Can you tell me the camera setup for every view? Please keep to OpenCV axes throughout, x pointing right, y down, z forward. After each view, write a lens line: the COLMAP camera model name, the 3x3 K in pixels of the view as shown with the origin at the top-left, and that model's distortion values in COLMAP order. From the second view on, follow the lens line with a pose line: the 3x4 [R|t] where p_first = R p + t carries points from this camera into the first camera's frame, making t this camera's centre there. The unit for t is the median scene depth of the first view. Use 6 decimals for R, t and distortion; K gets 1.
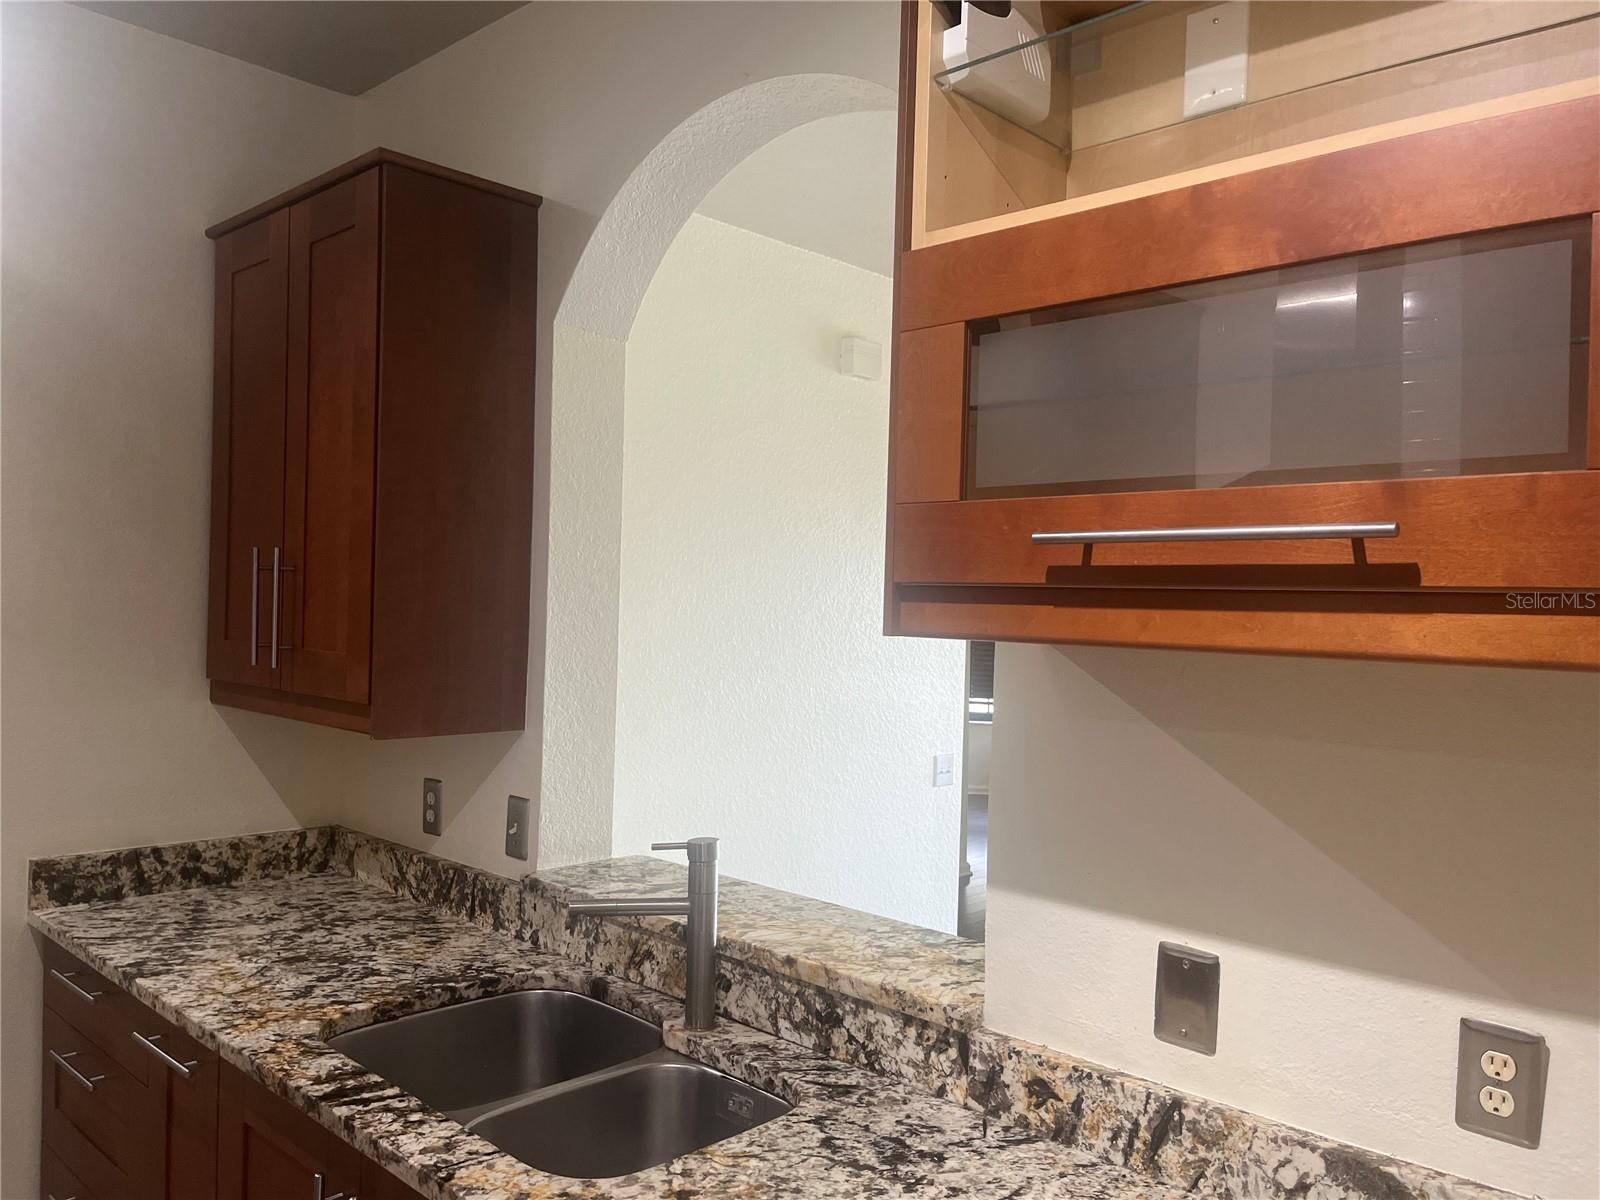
lens RADIAL K [[1204.0, 0, 800.0], [0, 1204.0, 600.0], [0, 0, 1]] dist [0.066932, -0.073493]
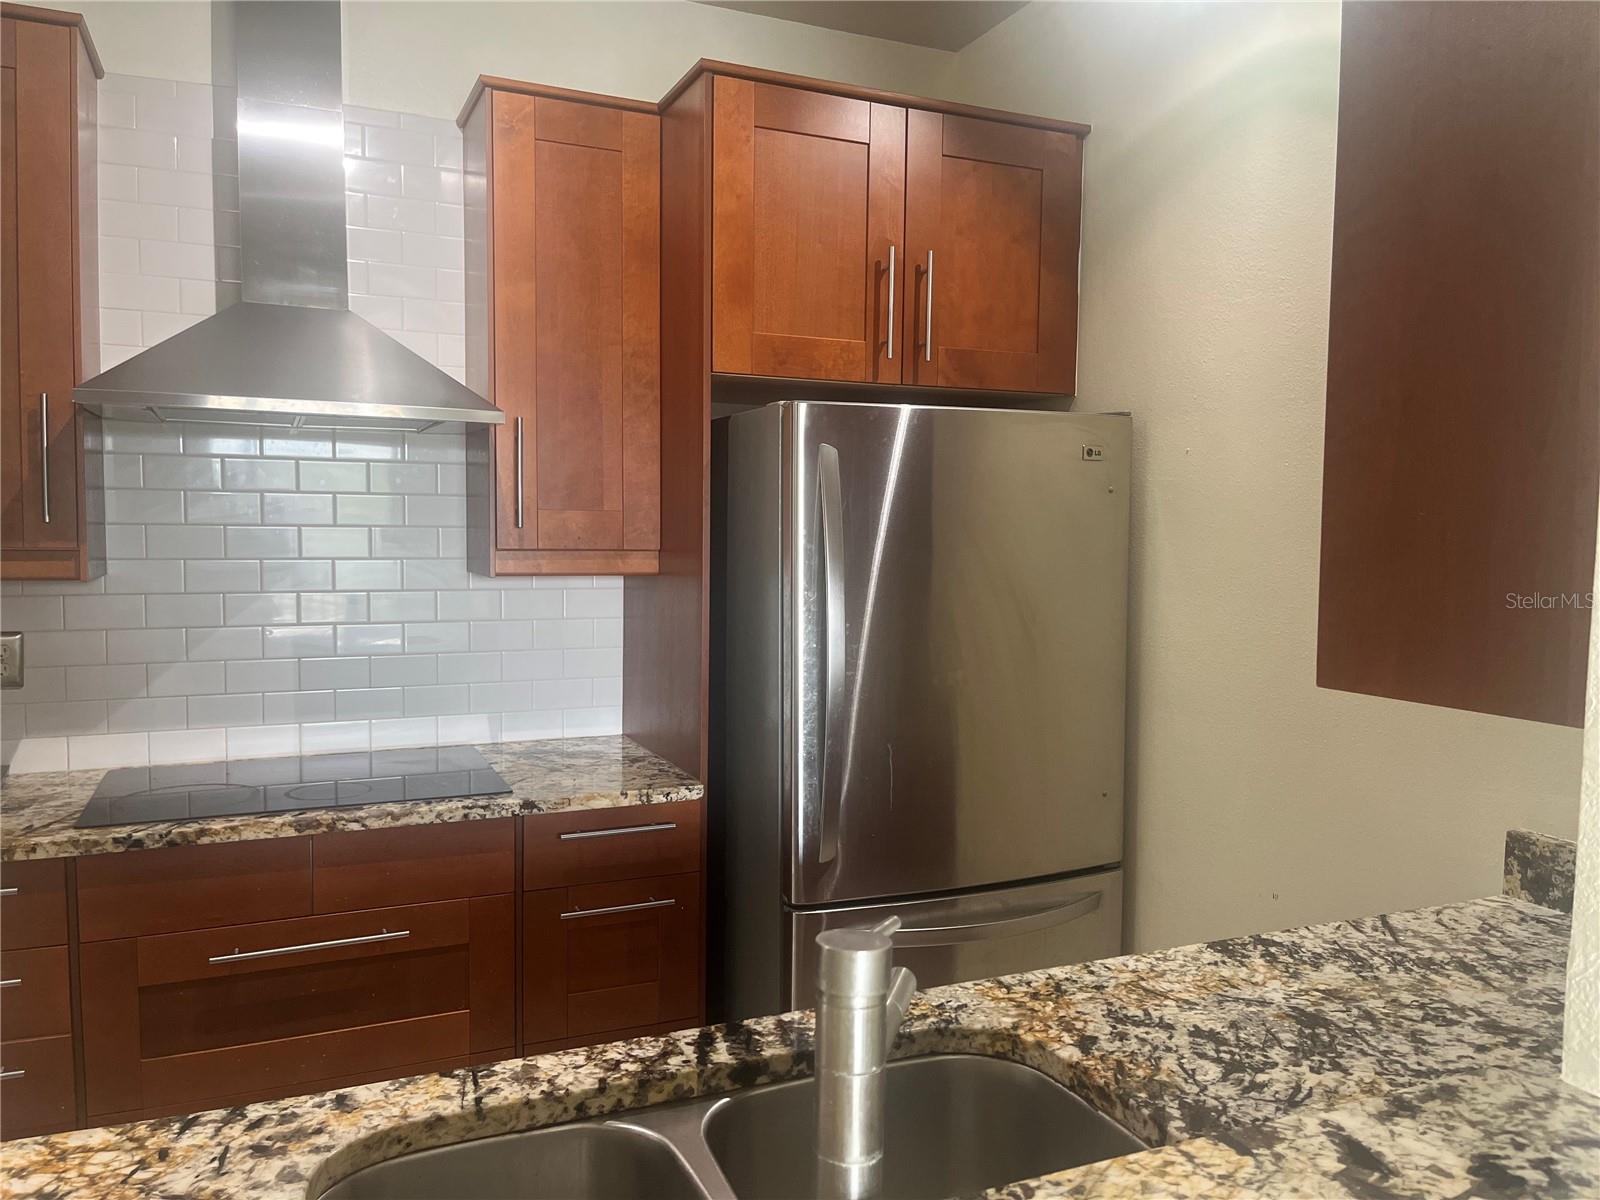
lens RADIAL K [[1202.6, 0, 800.0], [0, 1202.6, 600.0], [0, 0, 1]] dist [0.088256, -0.119513]
pose [[-0.373422, 0.027392, -0.927257, 0.255353], [-0.020913, 0.999061, 0.037935, 0.054748], [0.927426, 0.033558, -0.372499, 0.932847]]
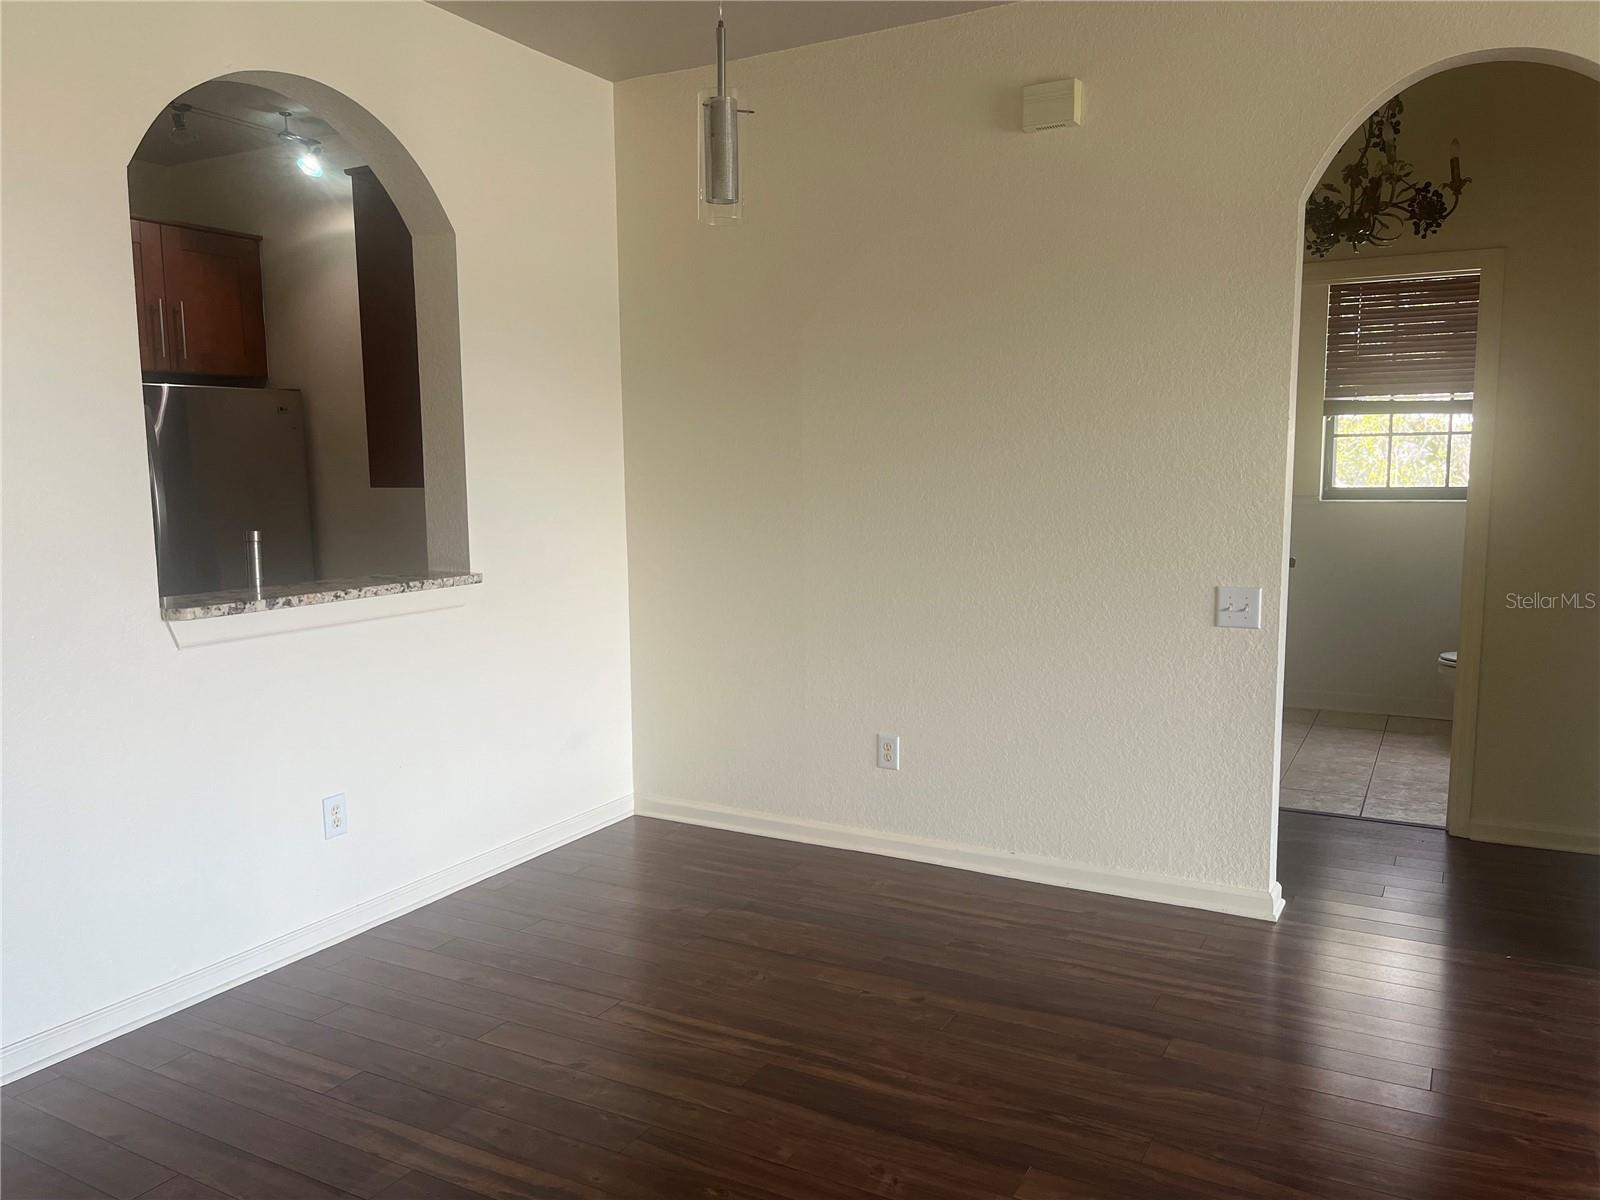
lens RADIAL K [[1204.0, 0, 800.0], [0, 1204.0, 600.0], [0, 0, 1]] dist [0.066932, -0.073493]
pose [[0.267022, 0.082081, -0.960189, 1.672508], [0.014811, 0.995899, 0.089253, 0.126527], [0.963577, -0.038053, 0.264711, 1.089440]]
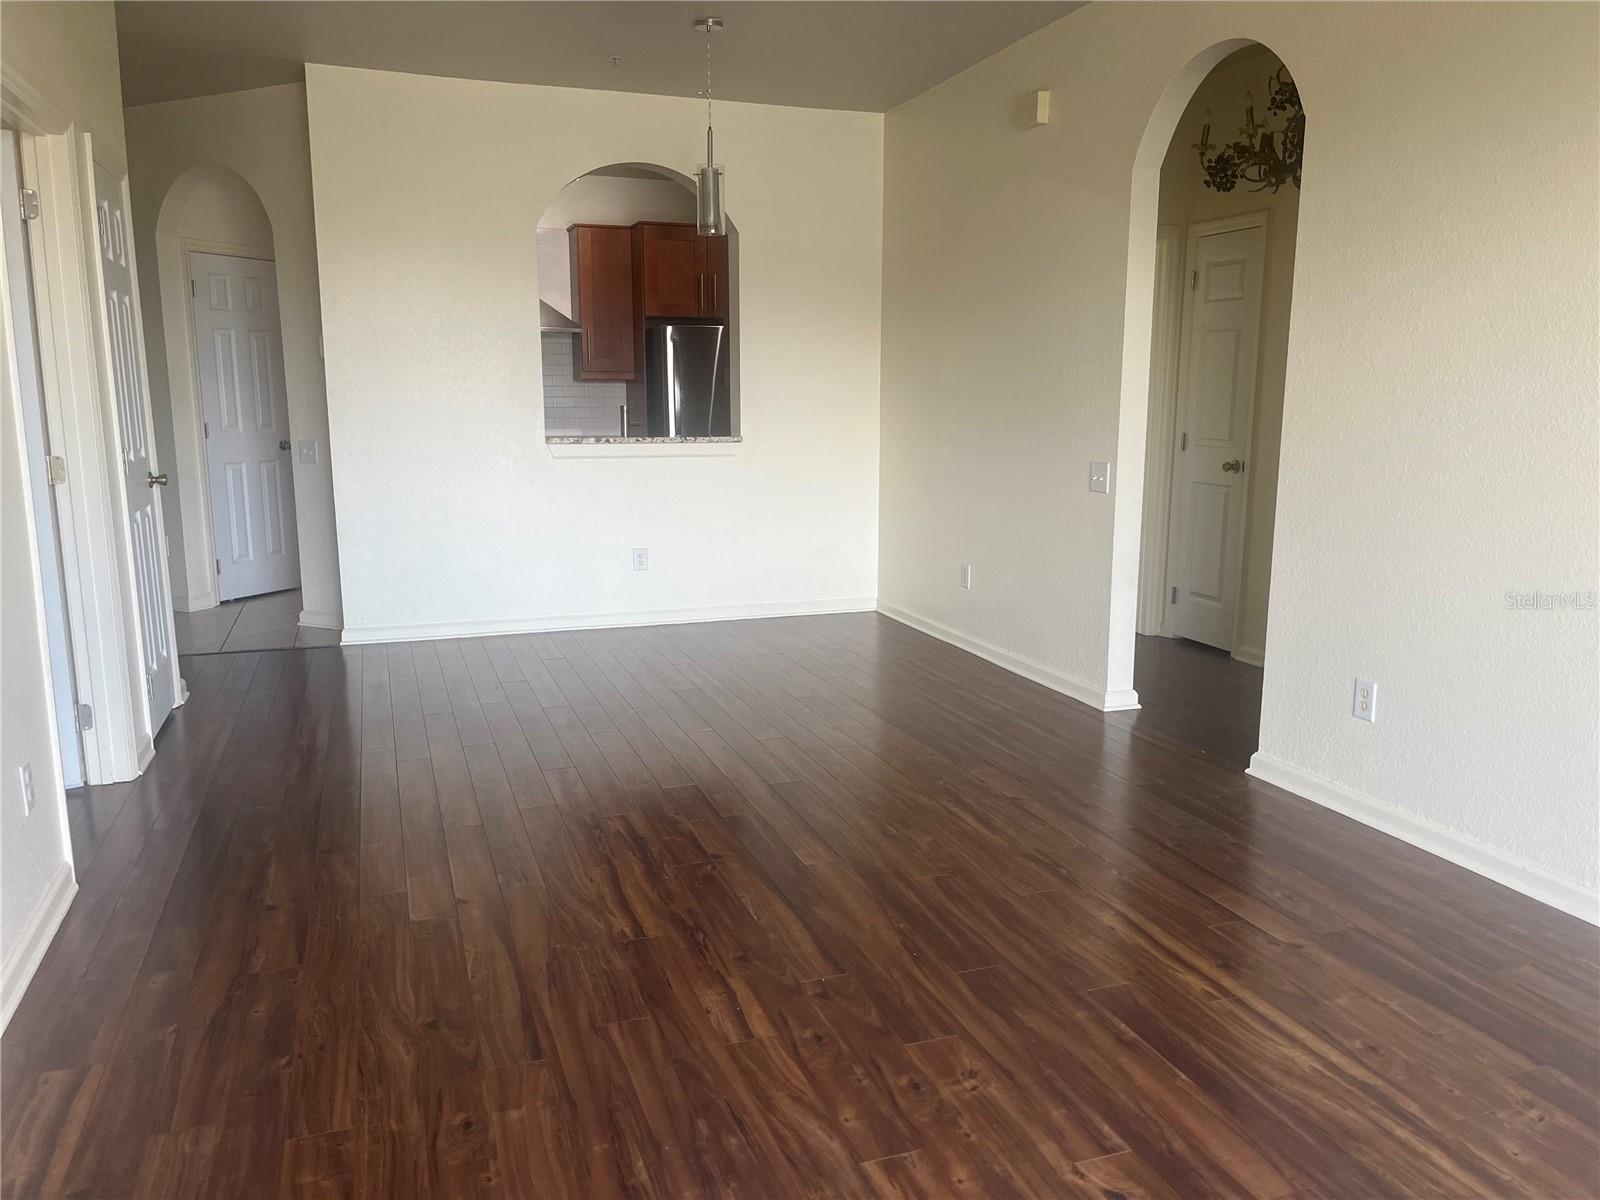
lens RADIAL K [[1204.0, 0, 800.0], [0, 1204.0, 600.0], [0, 0, 1]] dist [0.066932, -0.073493]
pose [[-0.440200, 0.132129, -0.888125, 2.499812], [-0.012531, 0.988113, 0.153216, 0.179671], [0.897812, 0.078574, -0.433312, 2.577263]]
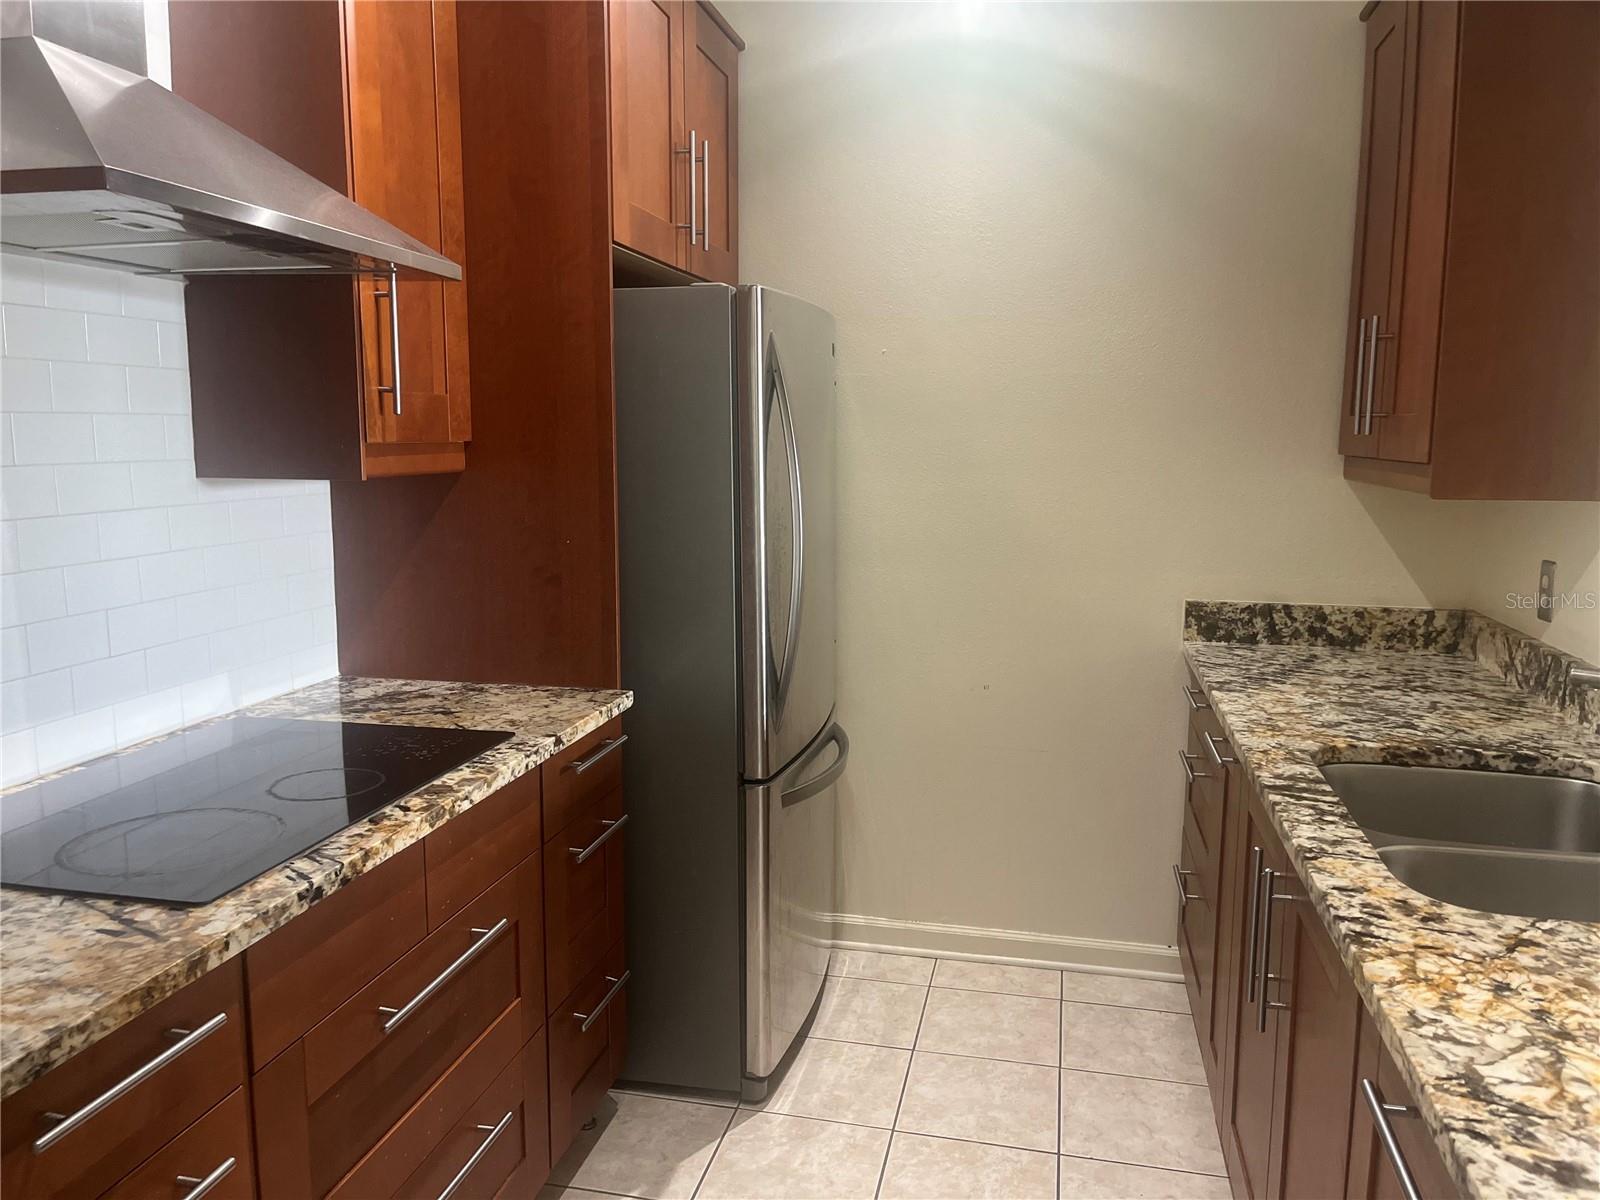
lens RADIAL K [[1204.0, 0, 800.0], [0, 1204.0, 600.0], [0, 0, 1]] dist [0.066932, -0.073493]
pose [[0.515206, 0.092477, -0.852063, 0.221381], [0.014475, 0.993081, 0.116534, 0.070673], [0.856944, -0.072372, 0.510302, 0.052747]]
